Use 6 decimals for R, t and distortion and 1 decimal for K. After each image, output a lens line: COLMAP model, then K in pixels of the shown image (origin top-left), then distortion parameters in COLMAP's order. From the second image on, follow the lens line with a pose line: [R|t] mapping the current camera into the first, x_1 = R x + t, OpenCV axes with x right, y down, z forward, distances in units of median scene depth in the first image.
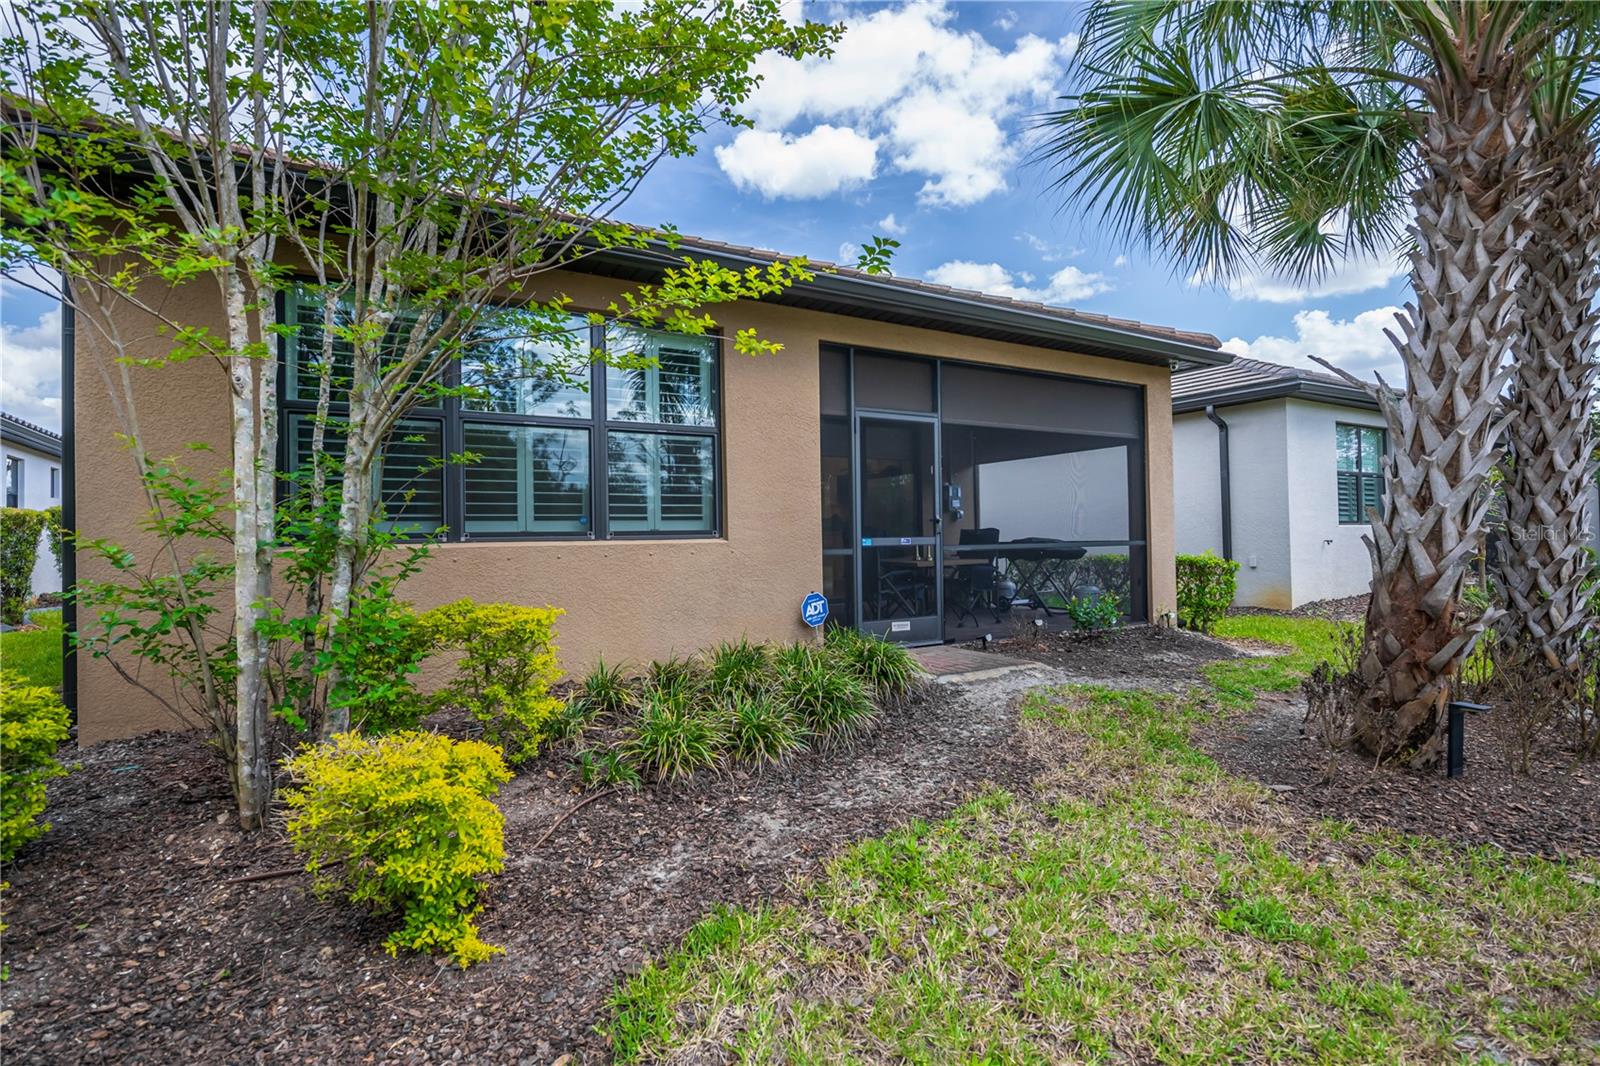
lens RADIAL K [[790.3, 0, 800.0], [0, 790.3, 533.0], [0, 0, 1]] dist [-0.002701, -0.001076]
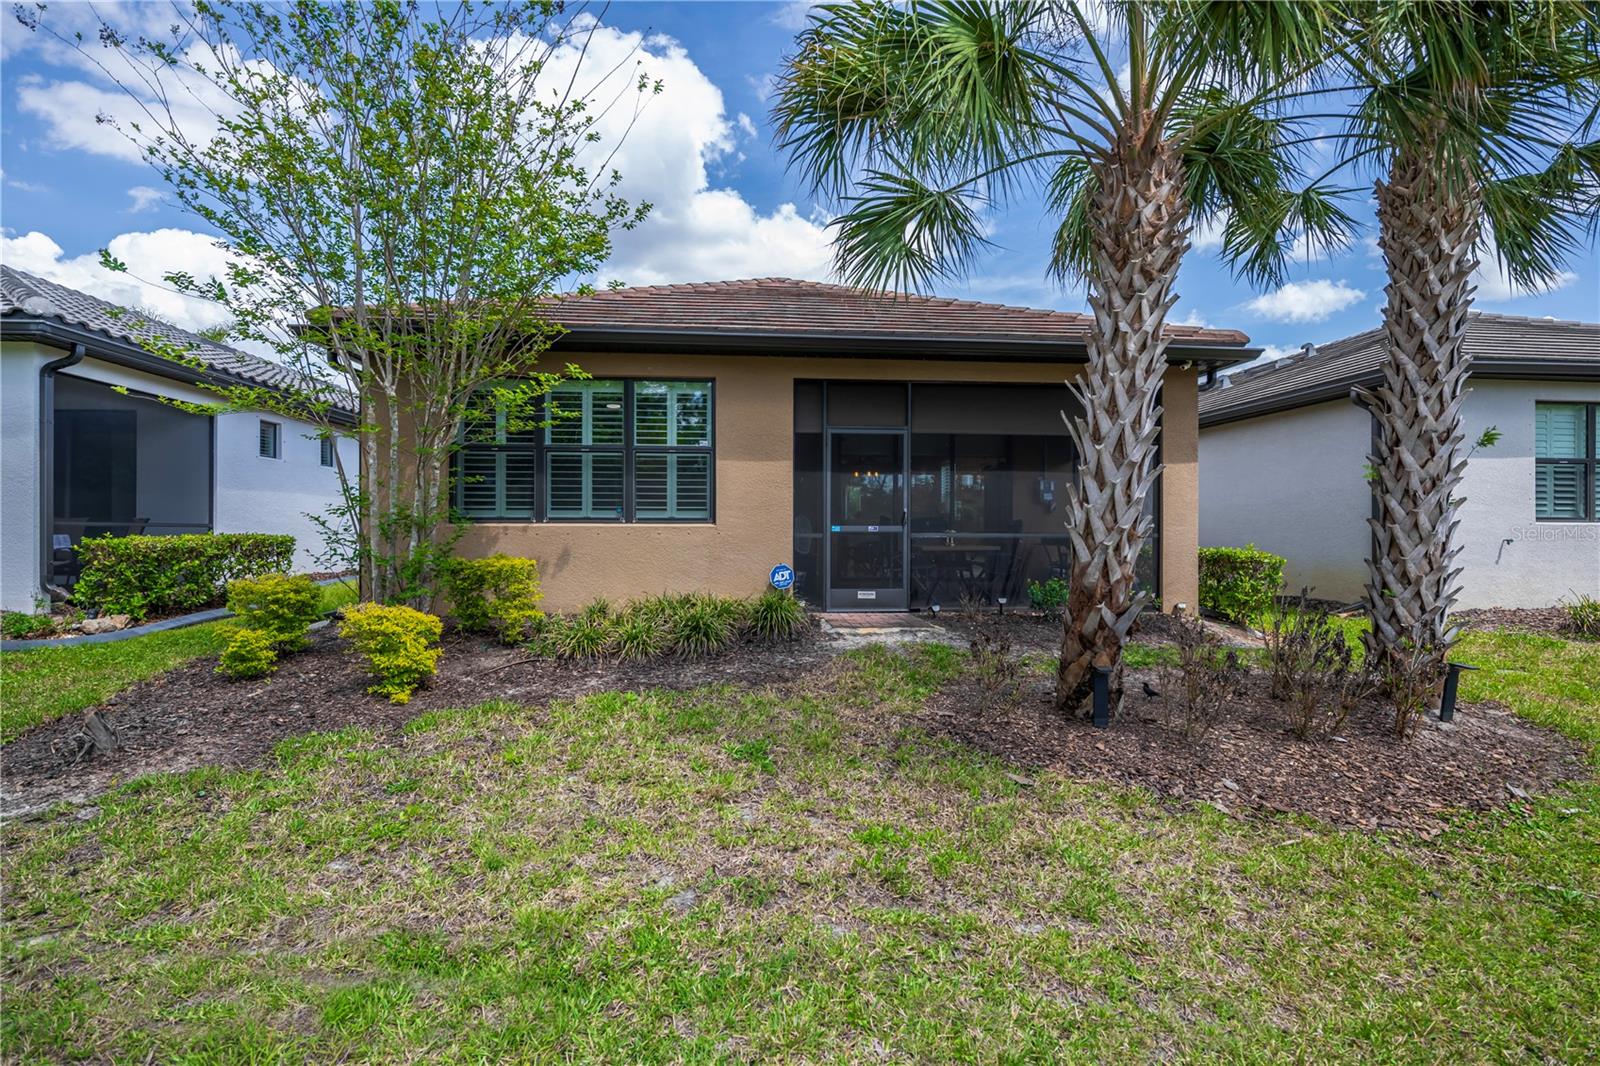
lens RADIAL K [[790.3, 0, 800.0], [0, 790.3, 533.0], [0, 0, 1]] dist [-0.002701, -0.001076]
pose [[0.892753, 0.022080, -0.450006, 0.731642], [-0.014697, 0.999694, 0.019895, -0.007653], [0.450308, -0.011147, 0.892804, -0.234708]]
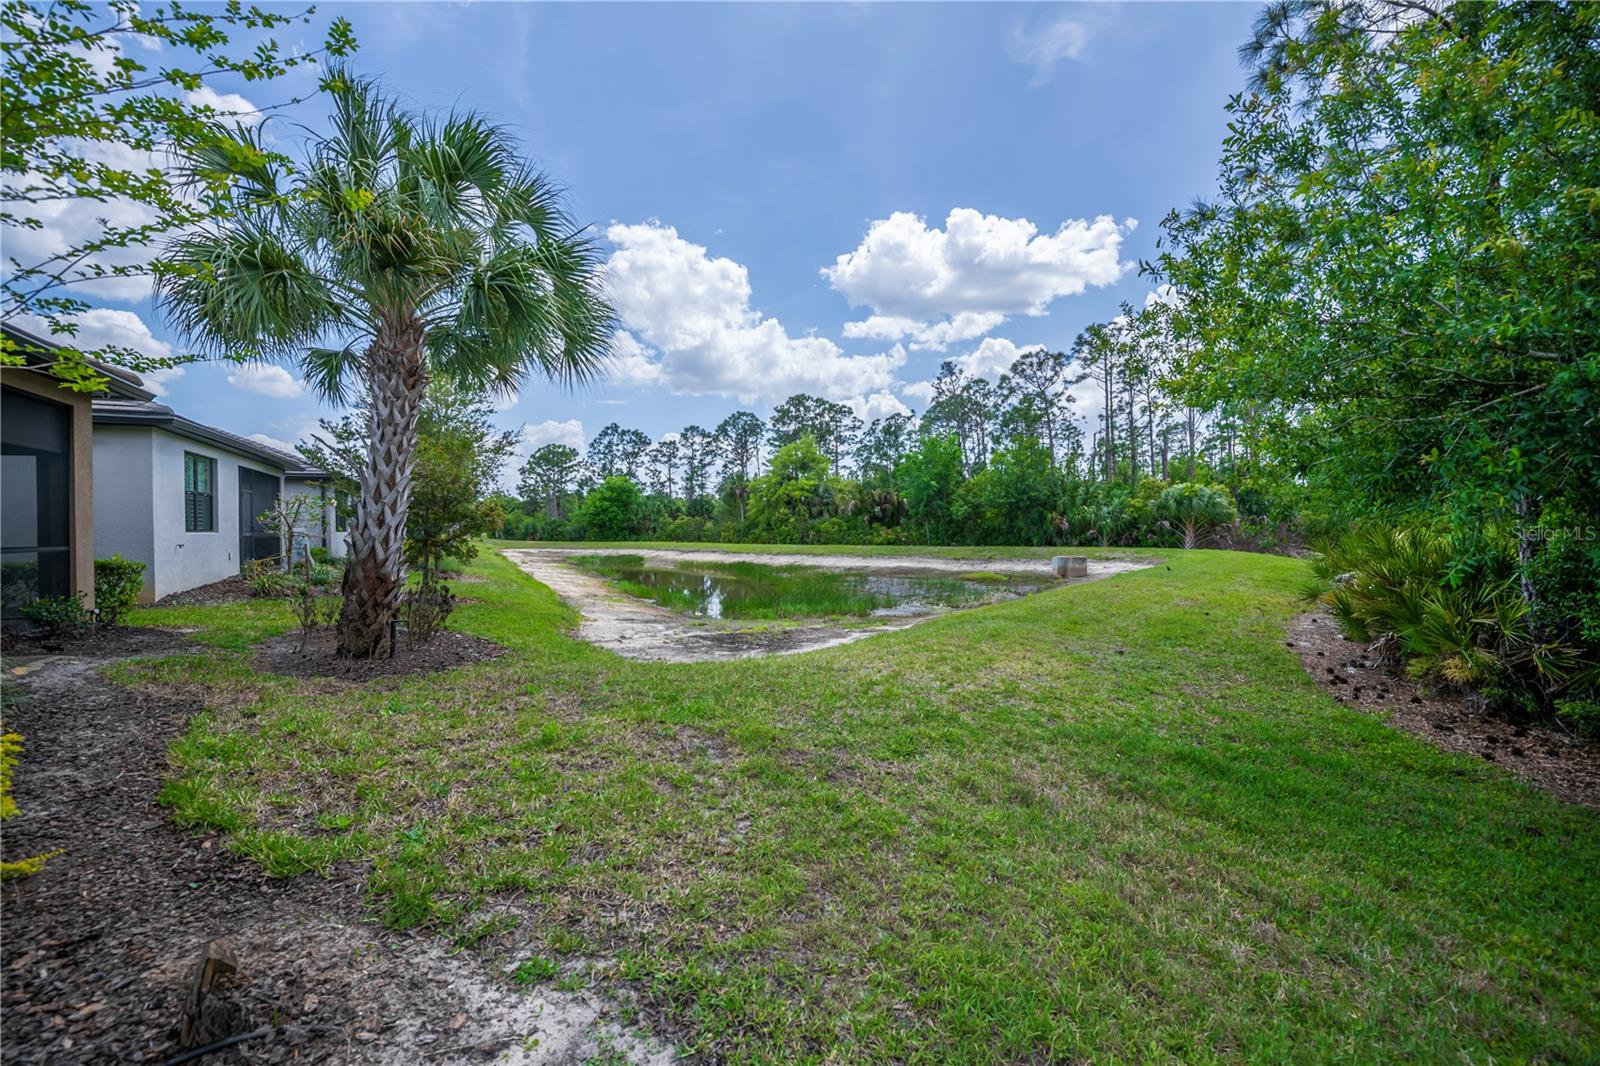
lens RADIAL K [[642.1, 0, 800.0], [0, 642.1, 533.0], [0, 0, 1]] dist [0.000058, 0.000020]
pose [[0.069502, 0.010312, 0.997529, -0.584064], [-0.000063, 0.999947, -0.010333, 0.003254], [-0.997582, 0.000655, 0.069499, -0.131253]]
